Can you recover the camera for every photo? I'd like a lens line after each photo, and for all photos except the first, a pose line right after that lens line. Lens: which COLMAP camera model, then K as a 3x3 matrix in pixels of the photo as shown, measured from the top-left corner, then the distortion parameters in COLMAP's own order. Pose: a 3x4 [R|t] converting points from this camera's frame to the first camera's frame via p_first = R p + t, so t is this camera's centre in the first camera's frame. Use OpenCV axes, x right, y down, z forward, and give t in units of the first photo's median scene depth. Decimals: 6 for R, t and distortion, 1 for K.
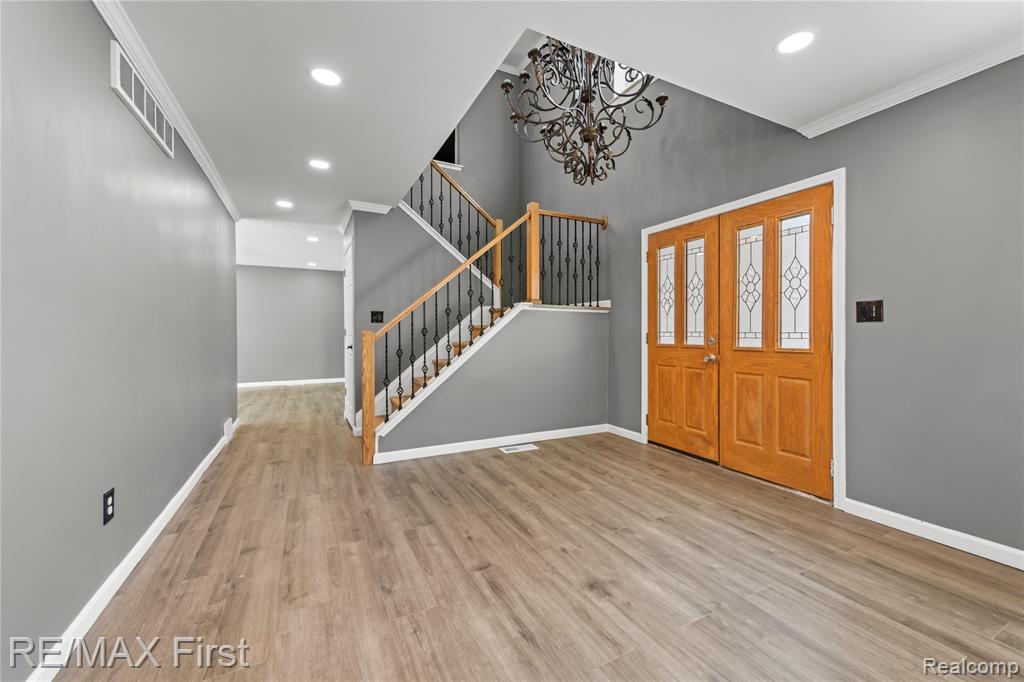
lens RADIAL K [[403.8, 0, 514.3], [0, 403.8, 338.2], [0, 0, 1]] dist [0.008229, -0.000538]
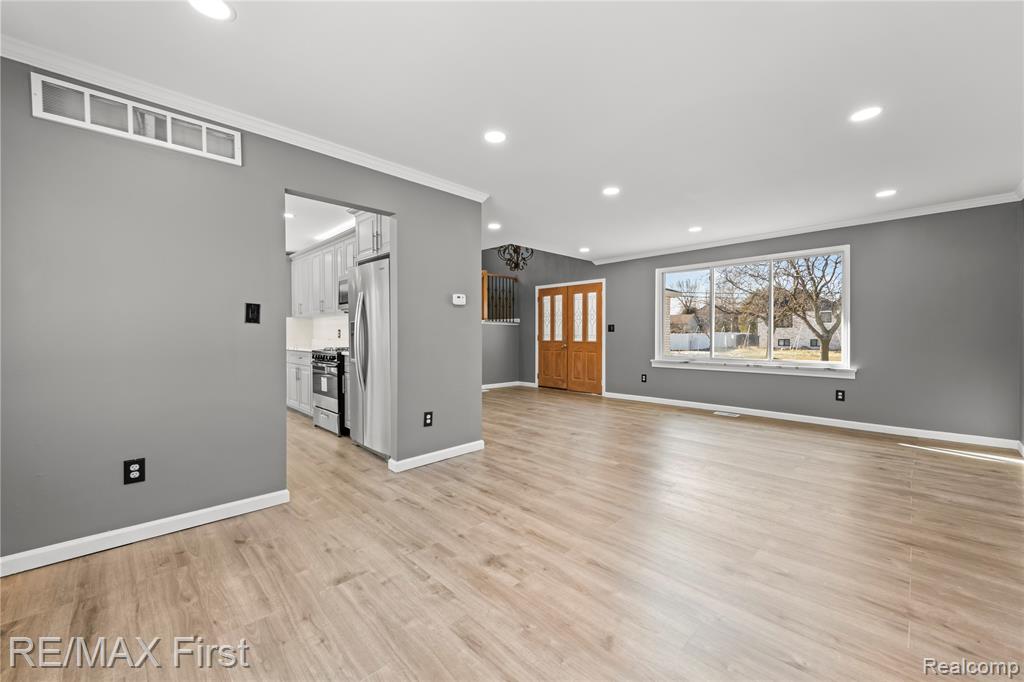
lens RADIAL K [[403.8, 0, 514.3], [0, 403.8, 338.2], [0, 0, 1]] dist [0.008229, -0.000538]
pose [[0.956446, 0.003135, 0.291893, -0.510821], [-0.000925, 0.999970, -0.007711, 0.023443], [-0.291909, 0.007105, 0.956420, -1.237852]]
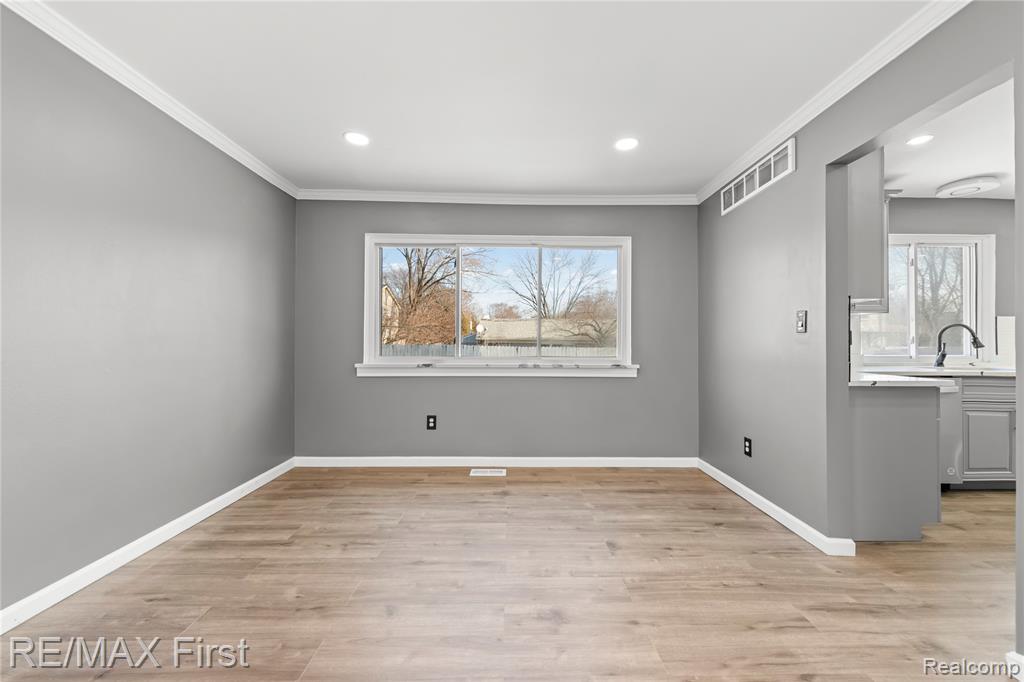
lens RADIAL K [[399.7, 0, 522.2], [0, 399.7, 342.5], [0, 0, 1]] dist [0.009178, 0.000008]
pose [[-0.439933, -0.001629, -0.898029, 0.131357], [-0.013916, 0.999891, 0.005004, 0.008755], [0.897923, 0.014698, -0.439907, -0.434955]]
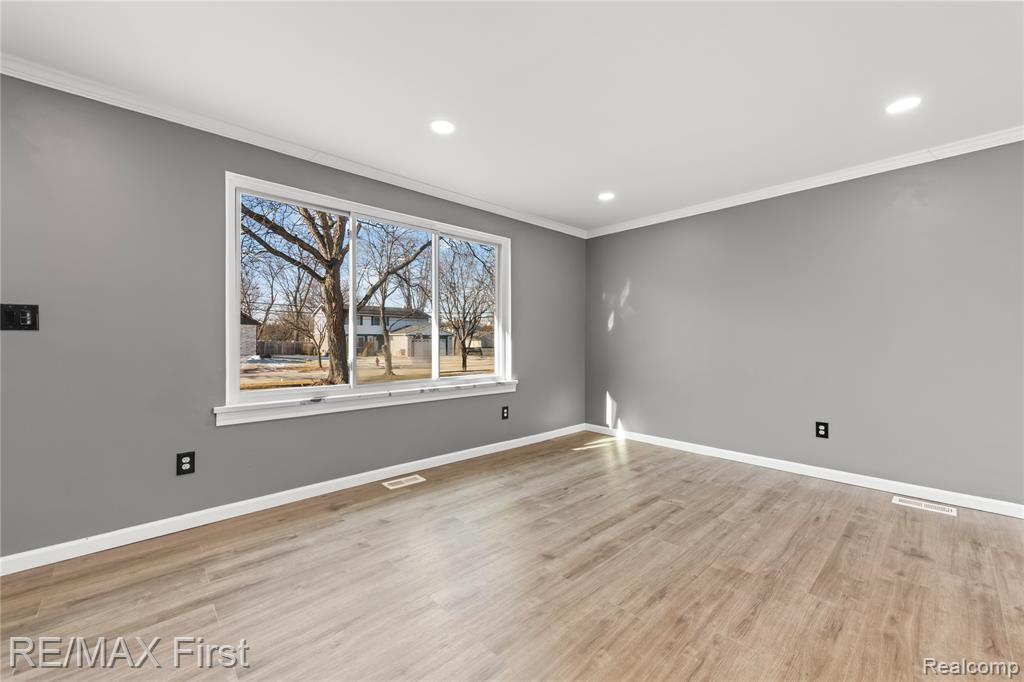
lens RADIAL K [[403.8, 0, 514.3], [0, 403.8, 338.2], [0, 0, 1]] dist [0.008229, -0.000538]
pose [[-0.267156, 0.014664, 0.963542, -0.148106], [0.015221, 0.999824, -0.010996, 0.000289], [-0.963533, 0.011729, -0.267332, 0.192707]]
